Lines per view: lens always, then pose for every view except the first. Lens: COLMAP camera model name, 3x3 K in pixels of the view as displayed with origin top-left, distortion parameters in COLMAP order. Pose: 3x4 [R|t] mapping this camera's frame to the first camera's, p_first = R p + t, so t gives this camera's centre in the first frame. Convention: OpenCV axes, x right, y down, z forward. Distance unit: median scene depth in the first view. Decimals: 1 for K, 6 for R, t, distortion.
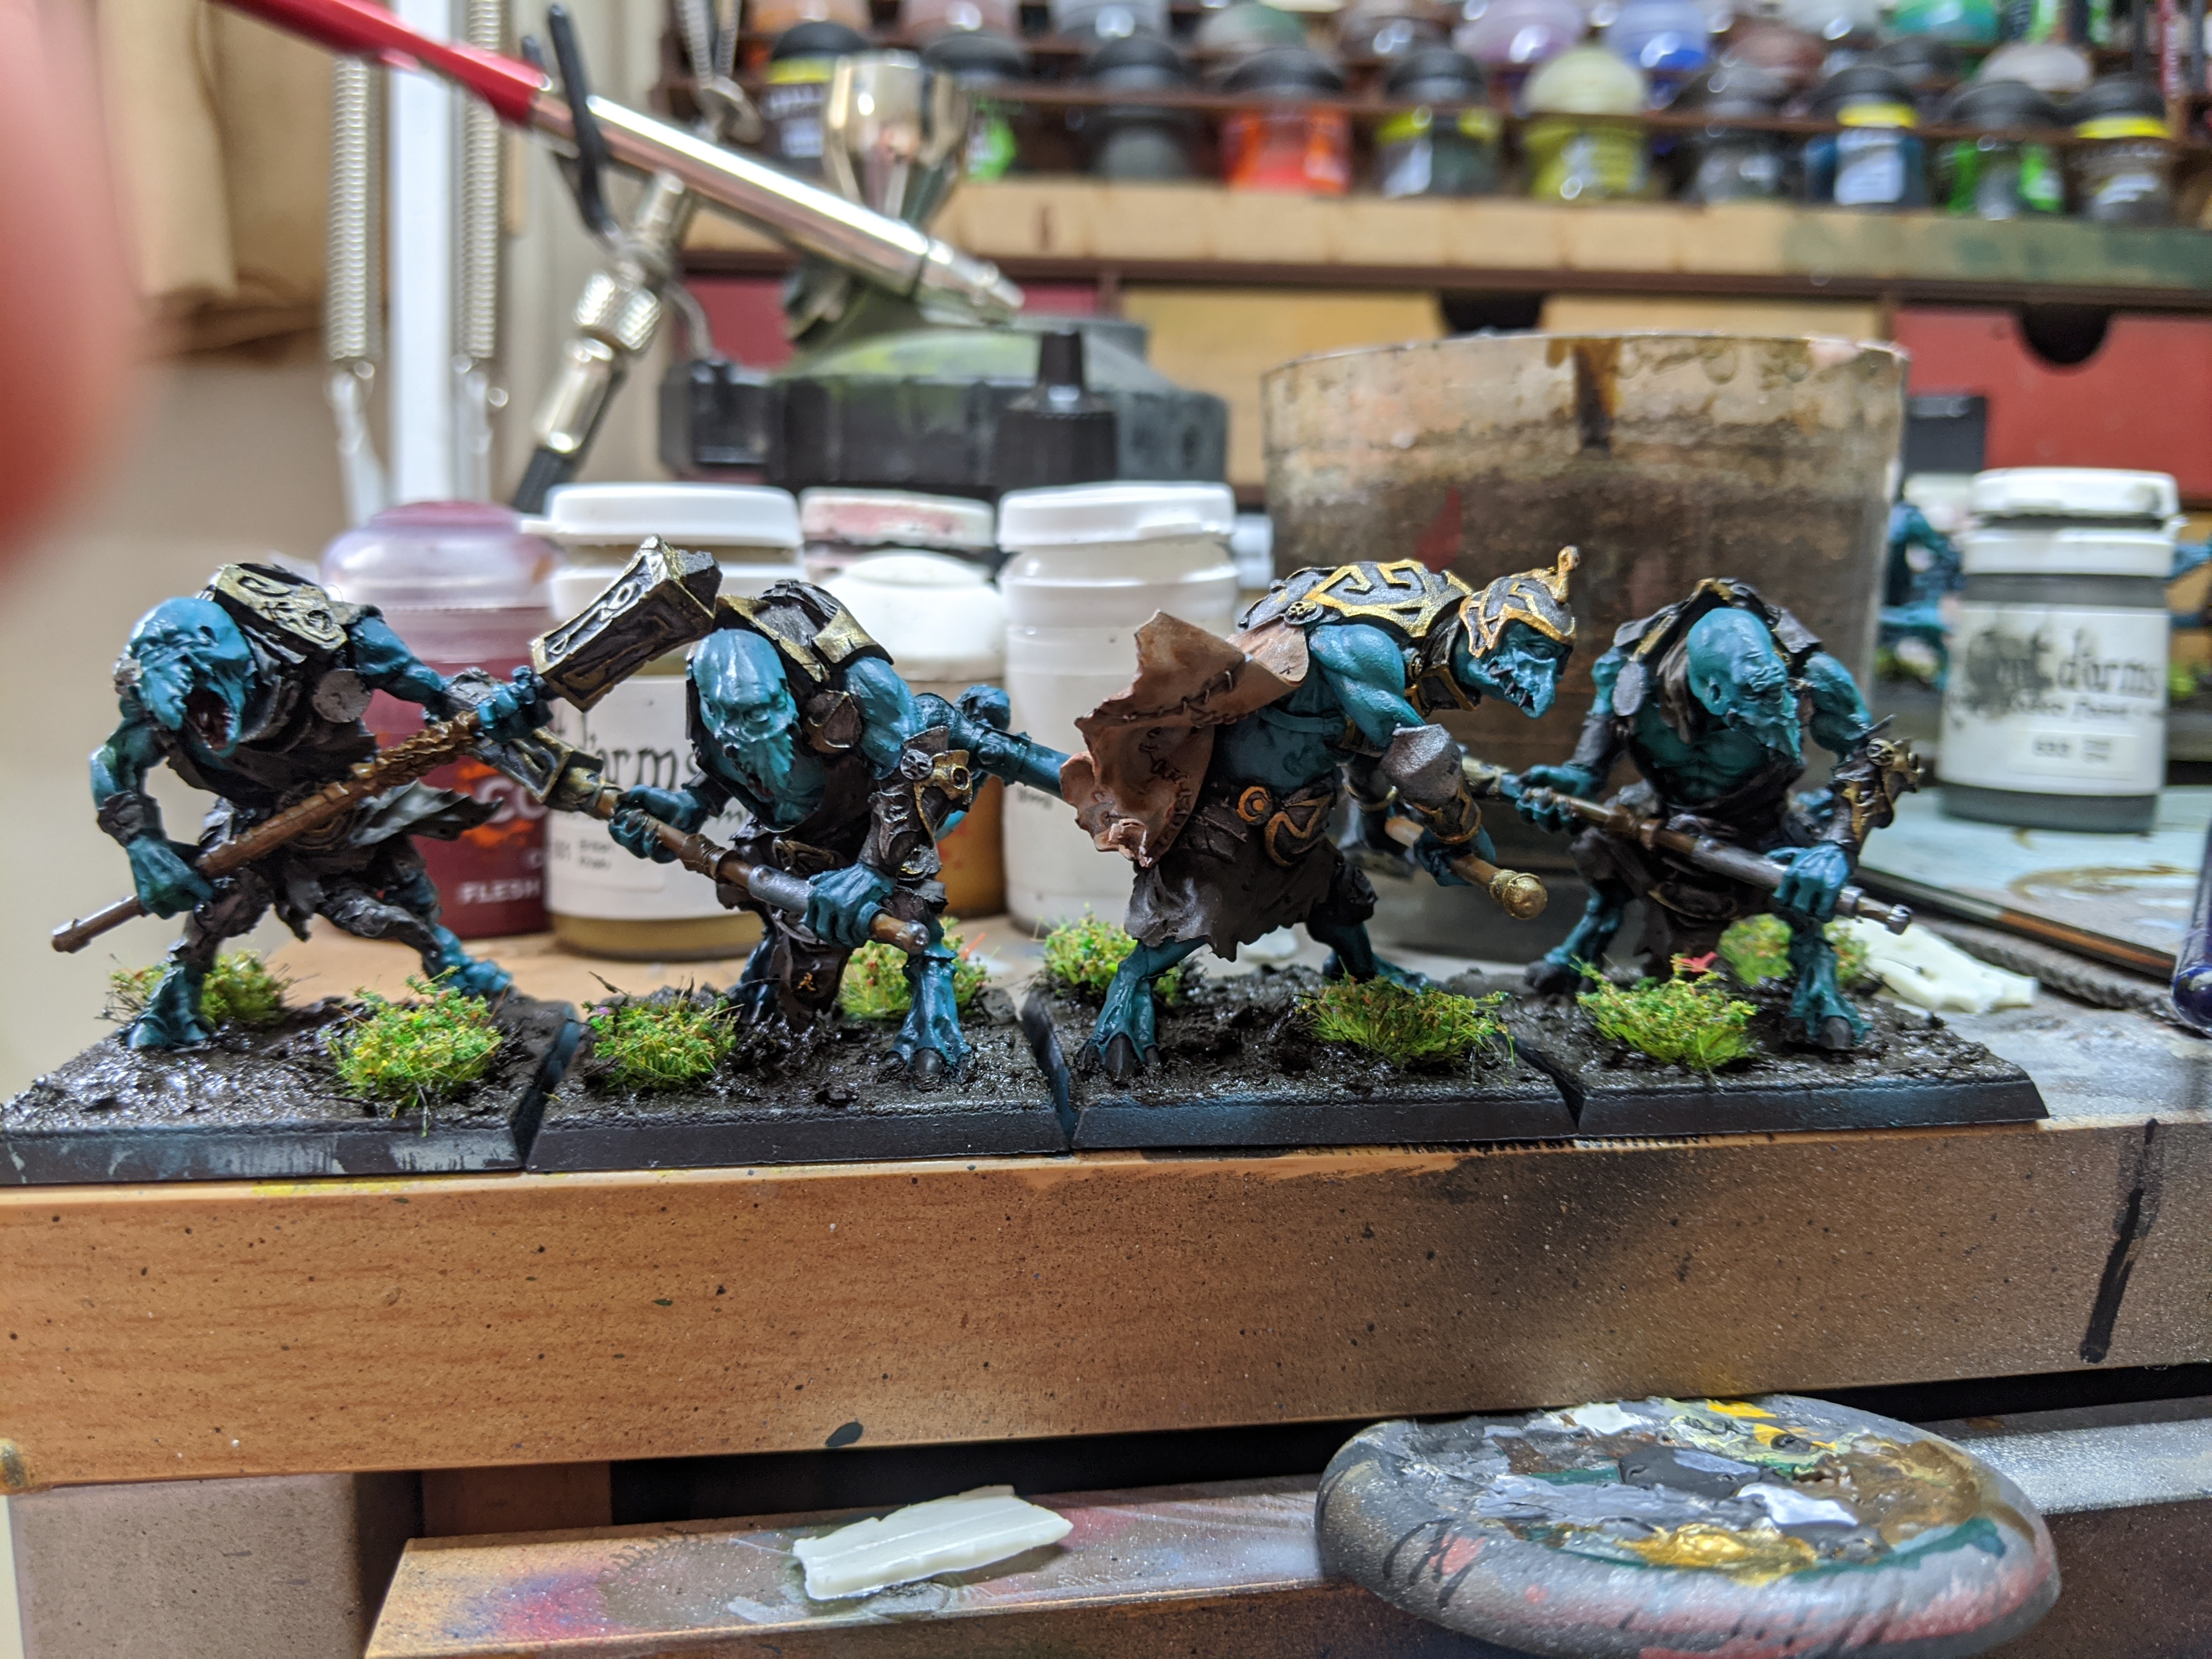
lens RADIAL K [[1779.3, 0, 1088.7], [0, 1779.3, 817.2], [0, 0, 1]] dist [-0.005433, -0.057435]
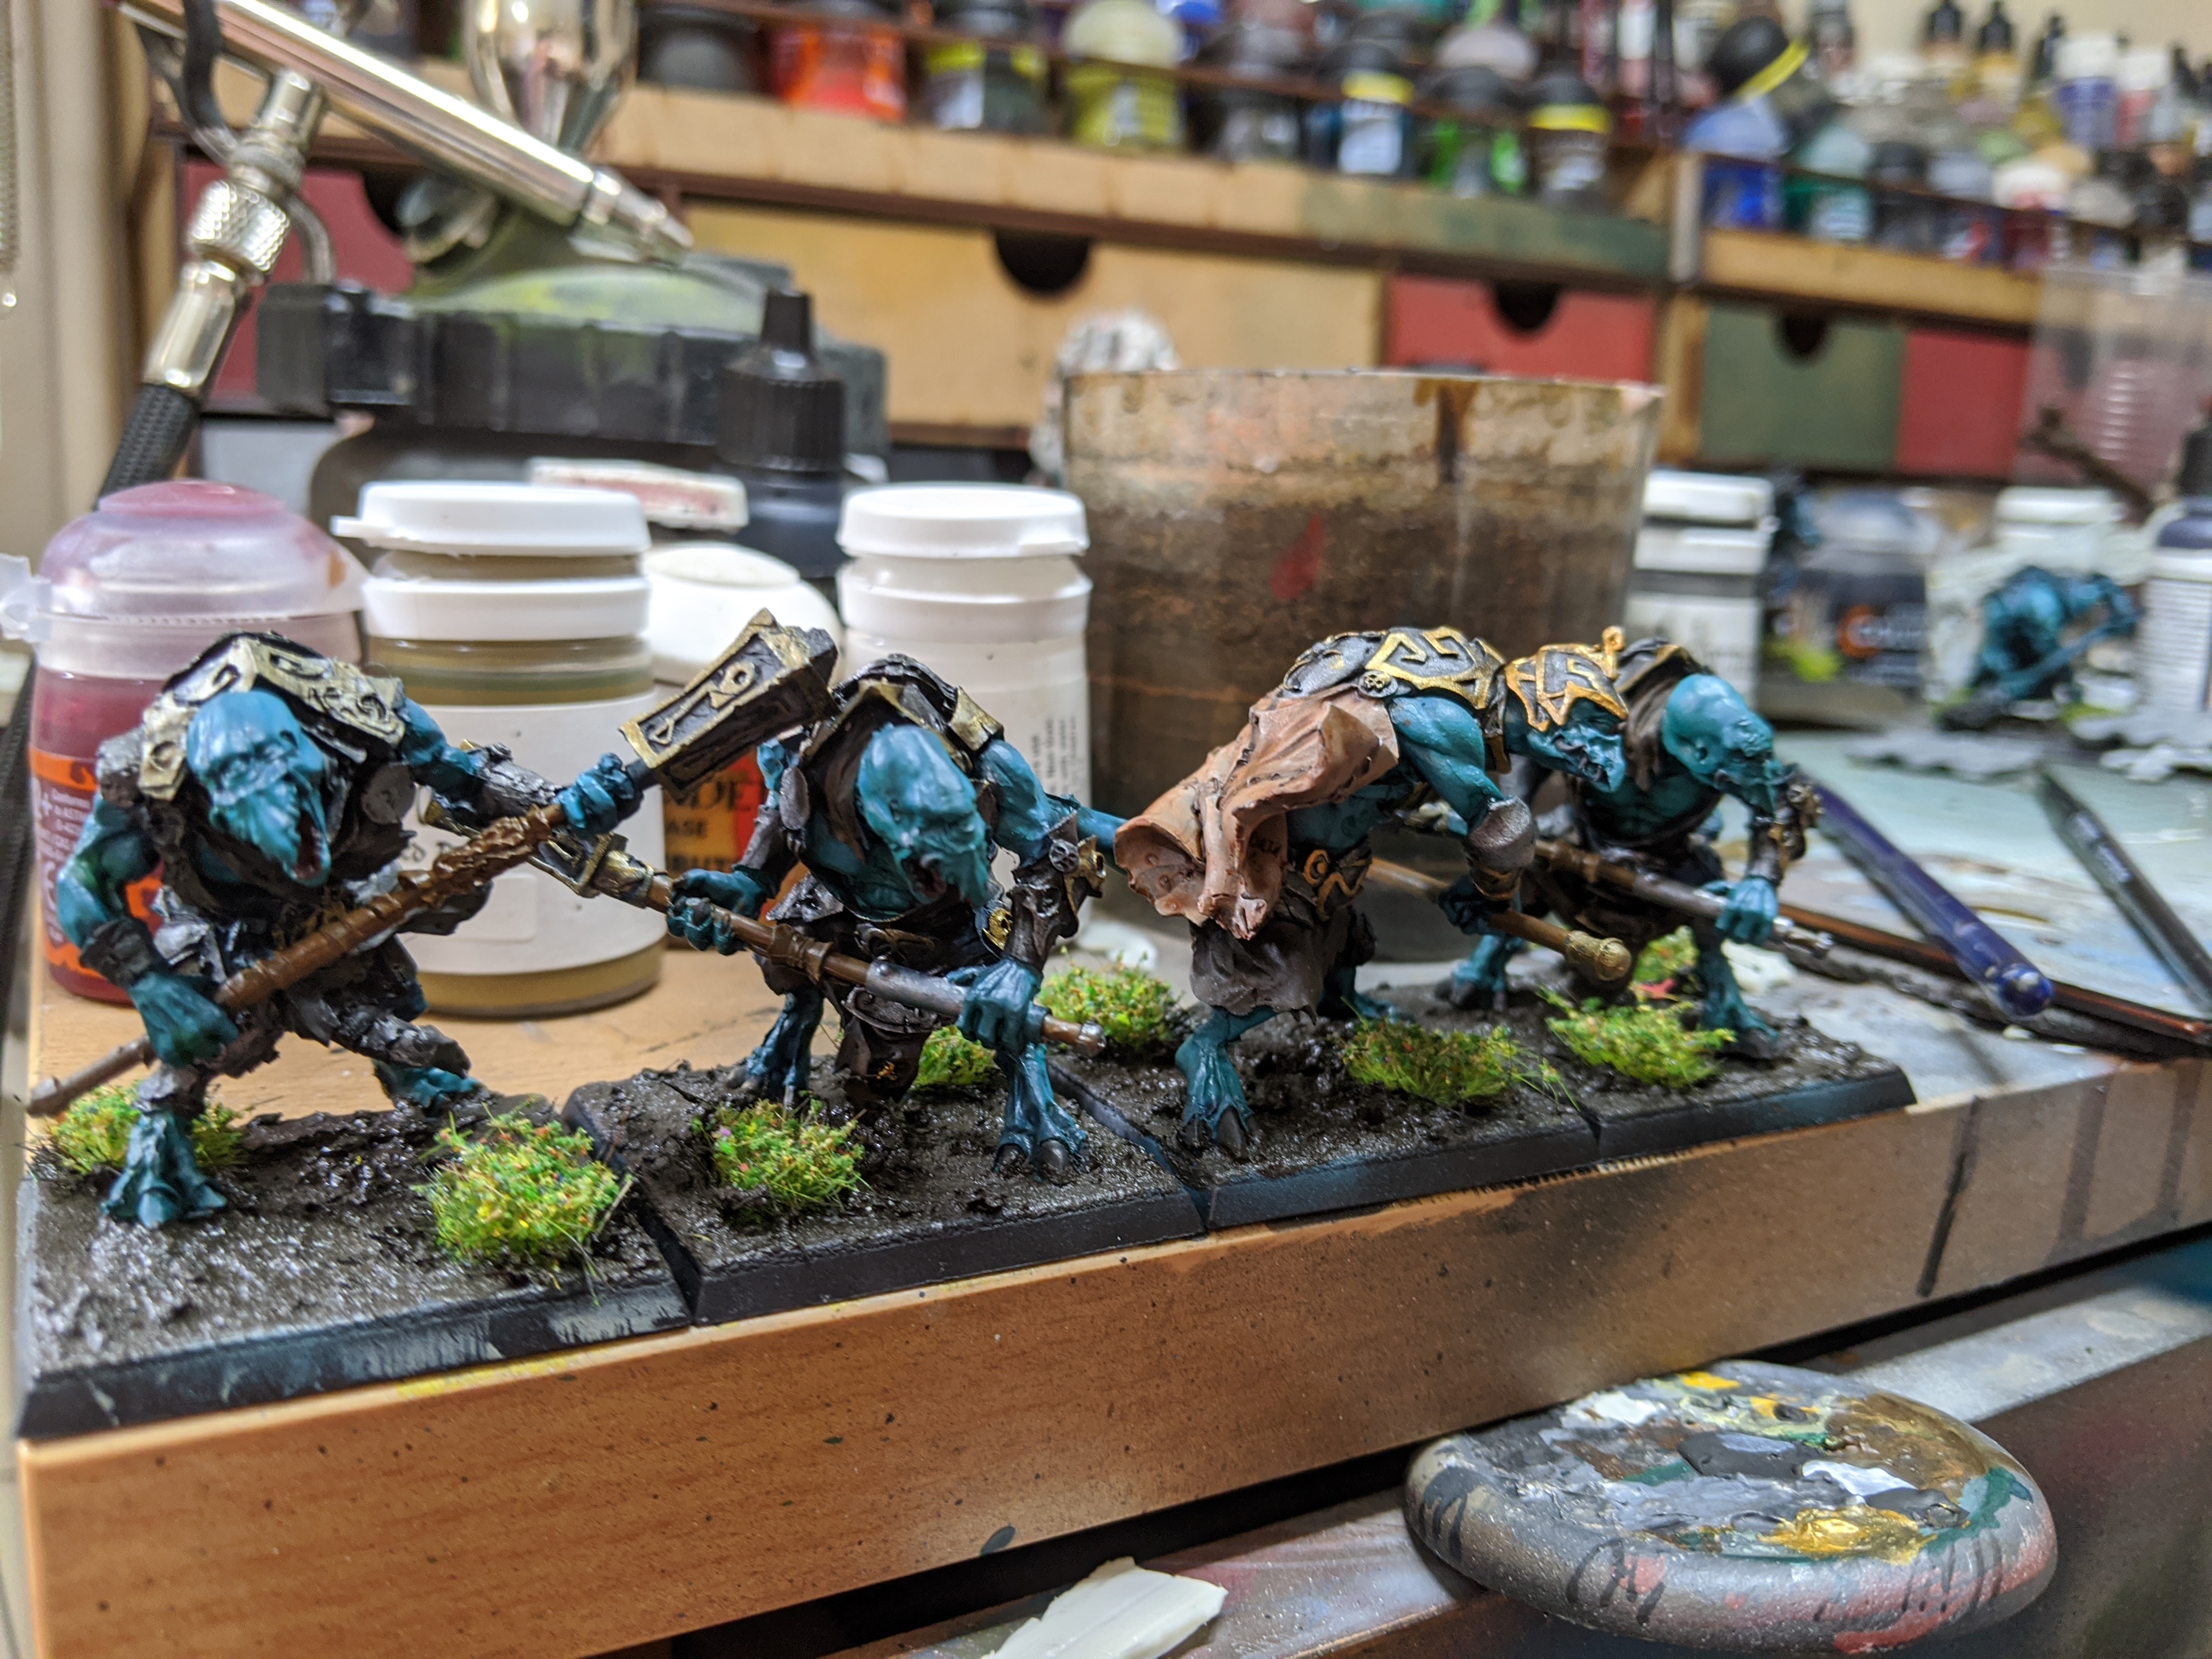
lens RADIAL K [[1779.3, 0, 1060.4], [0, 1779.3, 823.2], [0, 0, 1]] dist [-0.005433, -0.057435]
pose [[0.942403, -0.032302, 0.332916, -0.398546], [0.010103, 0.997621, 0.068199, -0.107369], [-0.334327, -0.060908, 0.940487, 0.089098]]
